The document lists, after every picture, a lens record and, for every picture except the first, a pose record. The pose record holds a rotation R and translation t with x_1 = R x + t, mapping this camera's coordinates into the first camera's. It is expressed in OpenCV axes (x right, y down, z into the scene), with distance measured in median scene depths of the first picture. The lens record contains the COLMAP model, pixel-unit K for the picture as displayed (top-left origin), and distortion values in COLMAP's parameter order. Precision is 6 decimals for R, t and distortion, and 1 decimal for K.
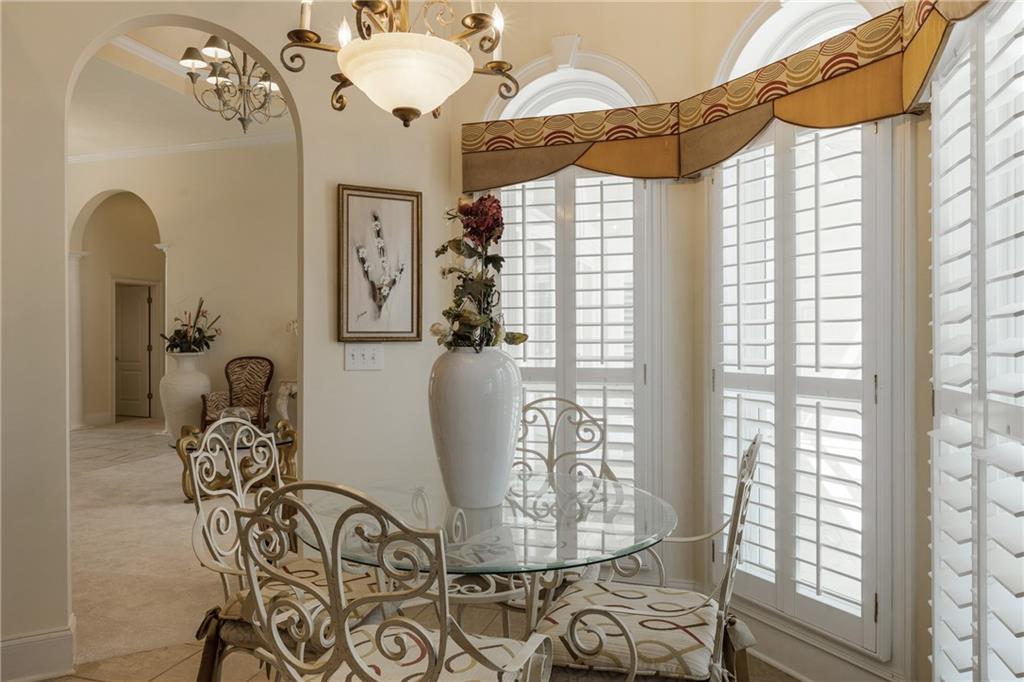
lens RADIAL K [[694.3, 0, 510.8], [0, 694.3, 331.4], [0, 0, 1]] dist [0.005563, 0.001556]
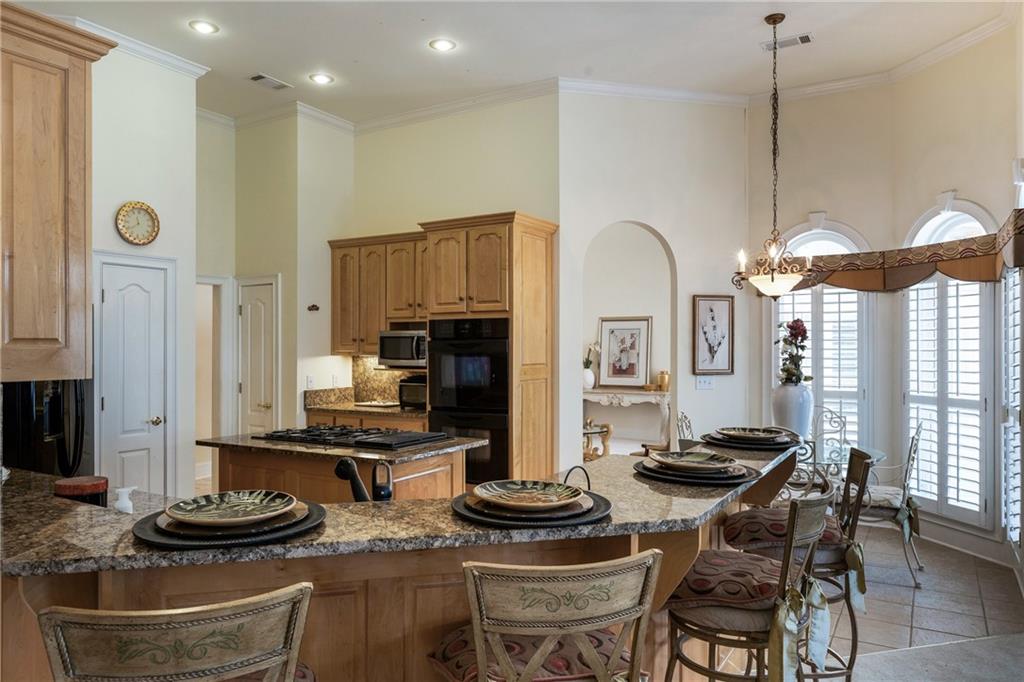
lens RADIAL K [[696.5, 0, 516.2], [0, 696.5, 339.8], [0, 0, 1]] dist [0.001225, 0.000183]
pose [[0.973410, 0.001613, -0.229065, -0.332592], [-0.001912, 0.999998, -0.001086, -0.094225], [0.229062, 0.001495, 0.973411, -1.199462]]
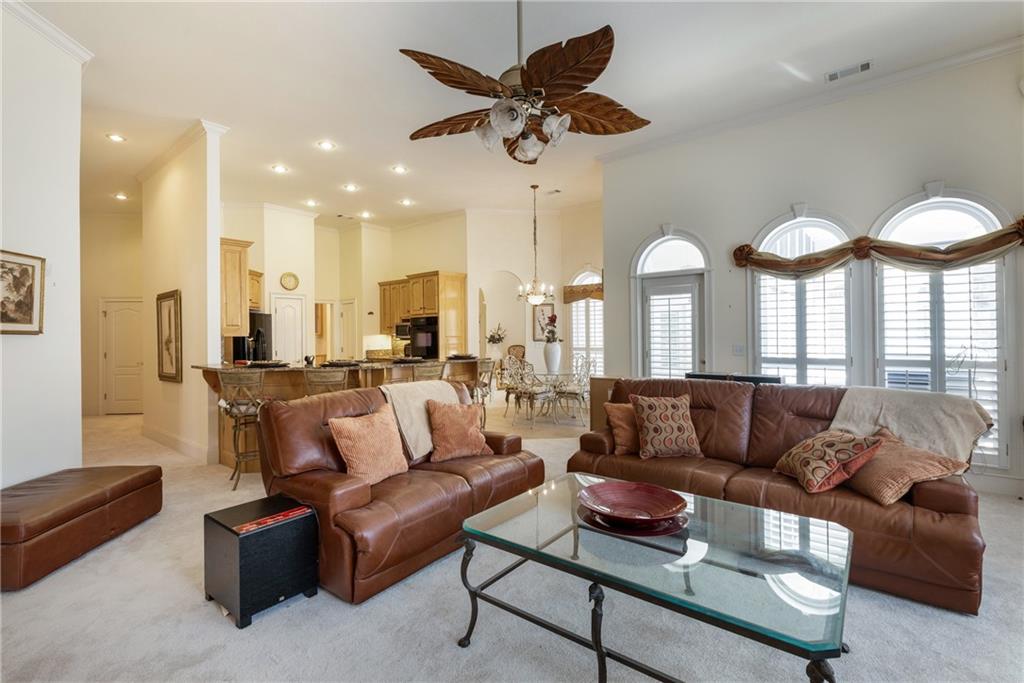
lens RADIAL K [[461.1, 0, 511.7], [0, 461.1, 332.9], [0, 0, 1]] dist [0.000165, 0.000686]
pose [[0.929705, -0.009439, -0.368183, 0.769883], [0.012337, 0.999909, 0.005517, -0.059752], [0.368098, -0.009672, 0.929737, -1.935424]]
